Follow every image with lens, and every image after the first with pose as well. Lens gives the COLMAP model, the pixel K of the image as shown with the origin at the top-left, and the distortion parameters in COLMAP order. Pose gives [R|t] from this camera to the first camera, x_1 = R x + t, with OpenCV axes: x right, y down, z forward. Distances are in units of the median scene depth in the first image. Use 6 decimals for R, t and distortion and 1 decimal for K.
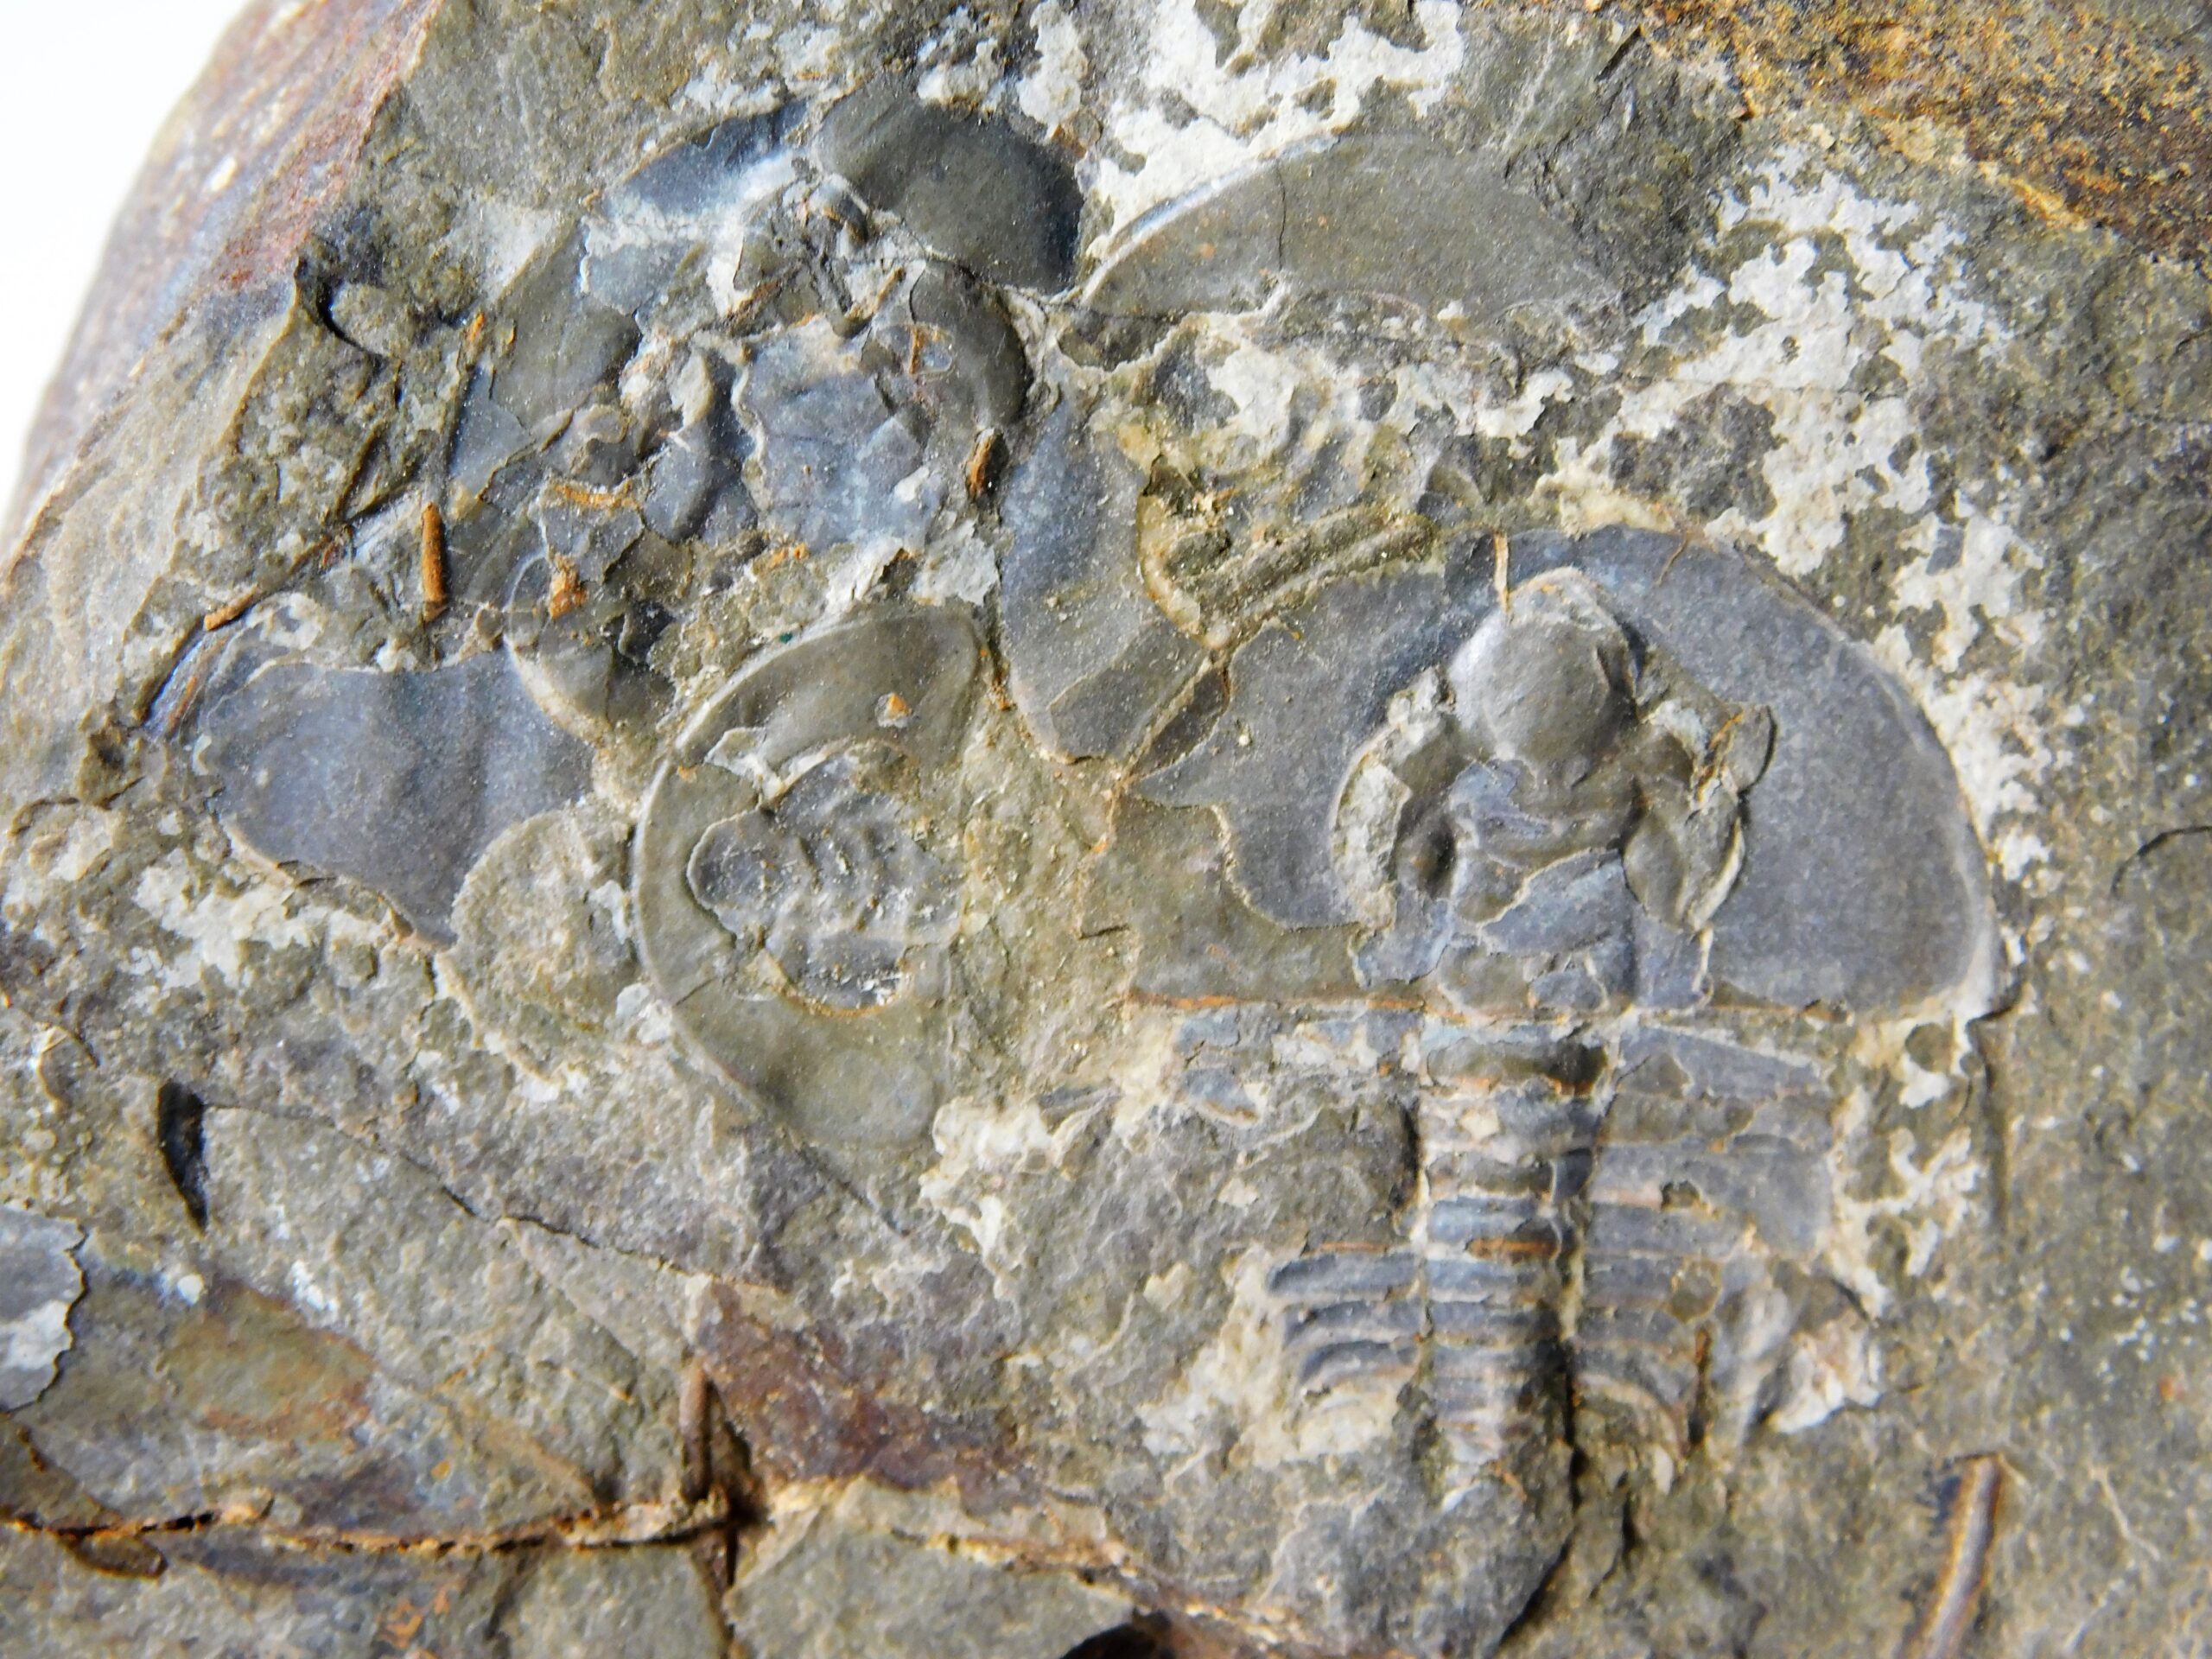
lens RADIAL K [[6225.4, 0, 1055.9], [0, 6225.4, 827.4], [0, 0, 1]] dist [-0.393455, -0.966713]
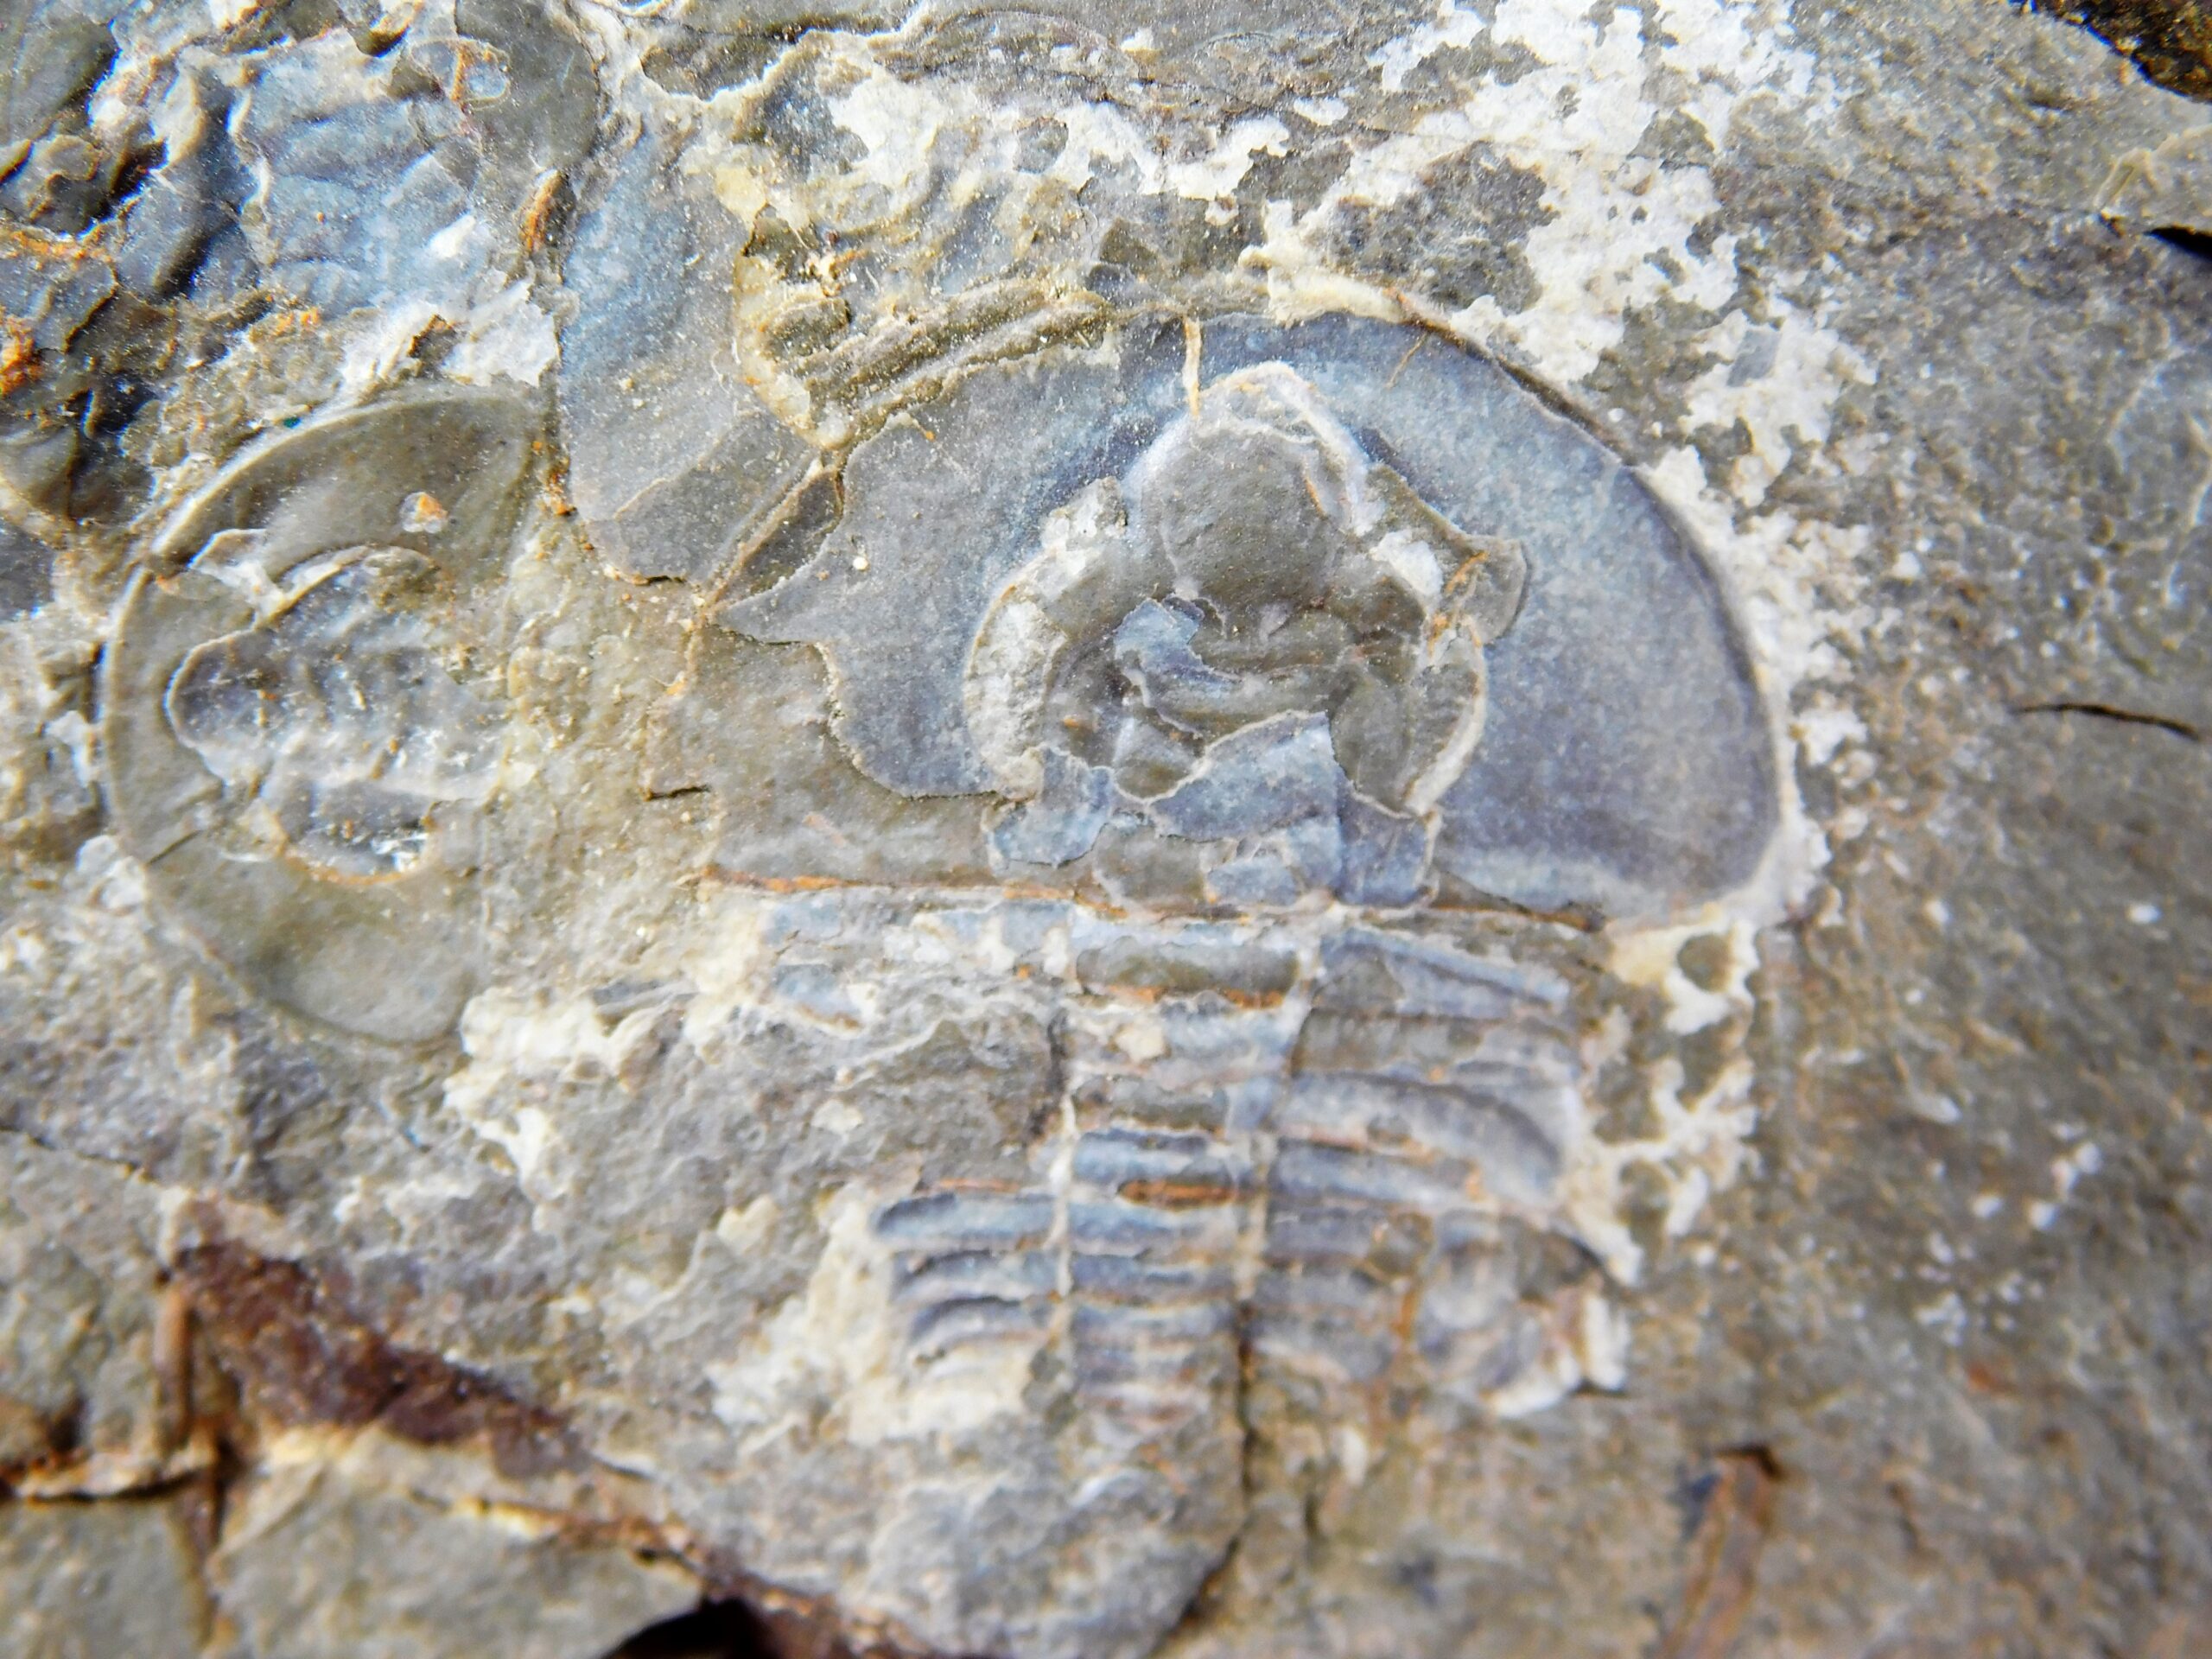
lens RADIAL K [[6329.3, 0, 1062.4], [0, 6329.3, 828.6], [0, 0, 1]] dist [-0.513519, -0.229947]
pose [[0.999155, 0.036097, 0.019653, 0.041473], [-0.038190, 0.992121, 0.119320, -0.077984], [-0.015191, -0.119969, 0.992661, 0.190186]]
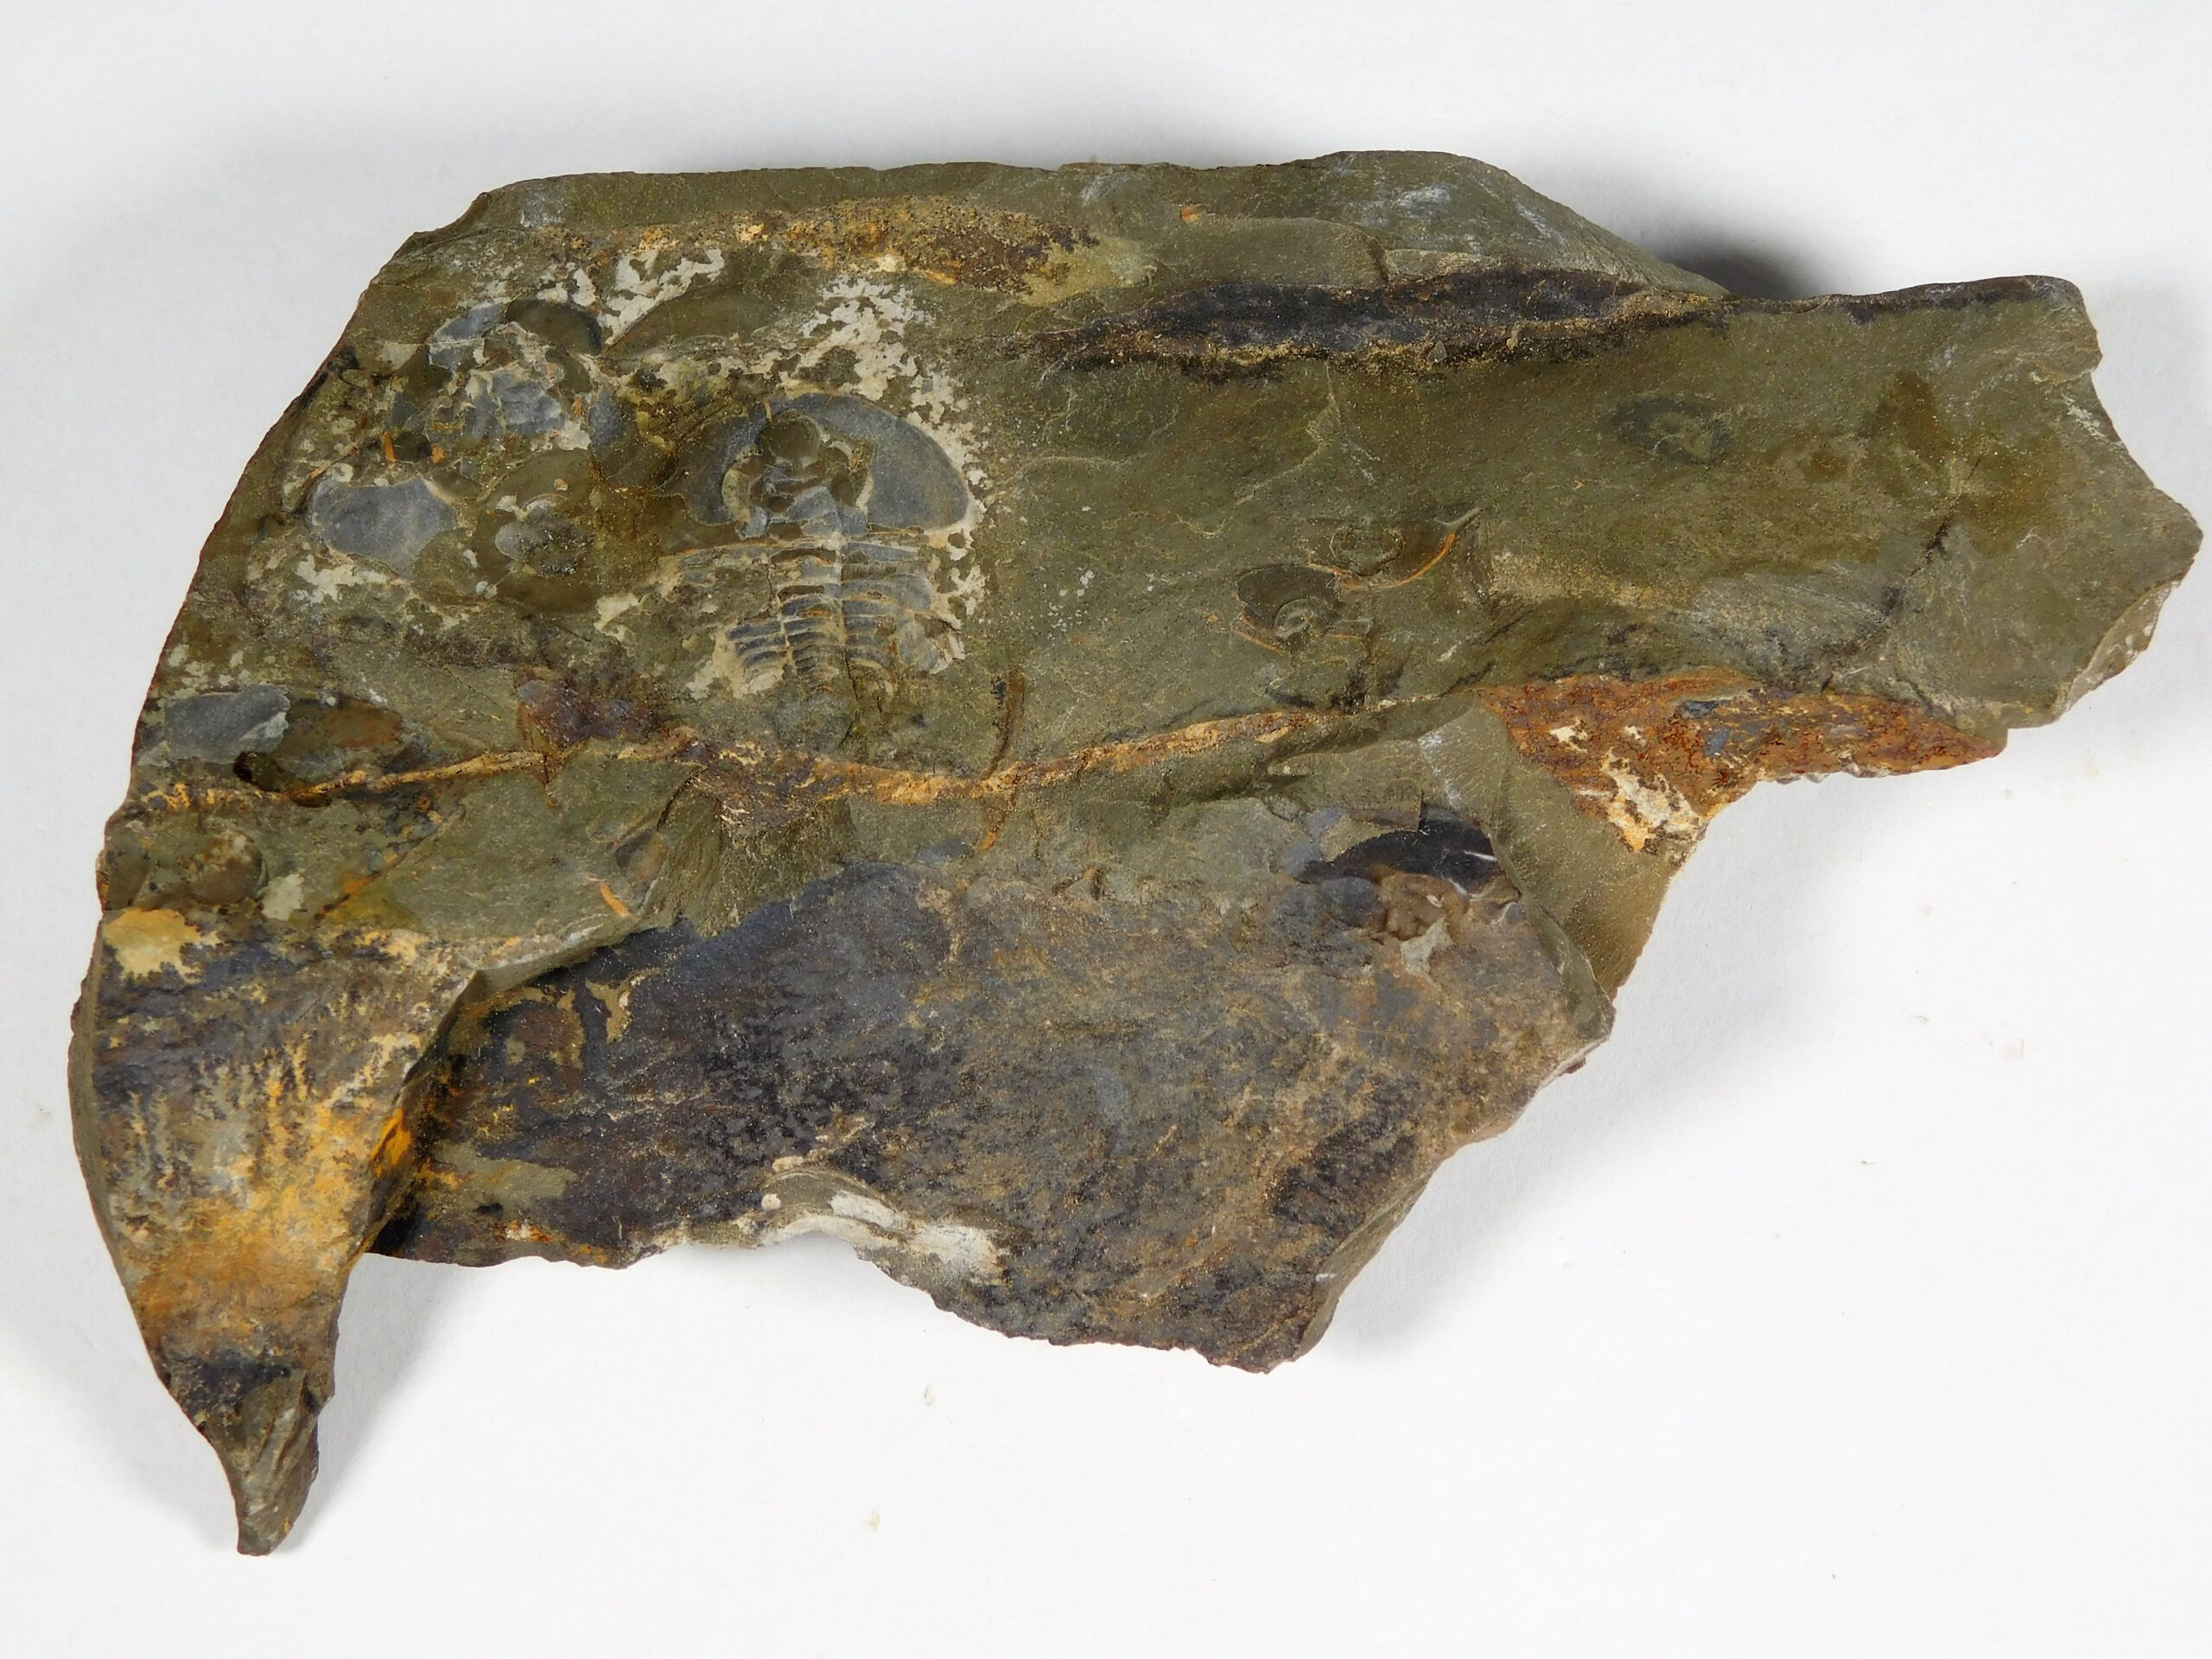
lens RADIAL K [[6200.0, 0, 1106.0], [0, 6200.0, 829.5], [0, 0, 1]] dist [-0.106887, -0.724098]
pose [[0.982162, -0.171190, 0.077794, -0.028412], [0.182747, 0.771557, -0.609346, 1.836180], [0.044292, 0.612693, 0.789079, -1.086542]]
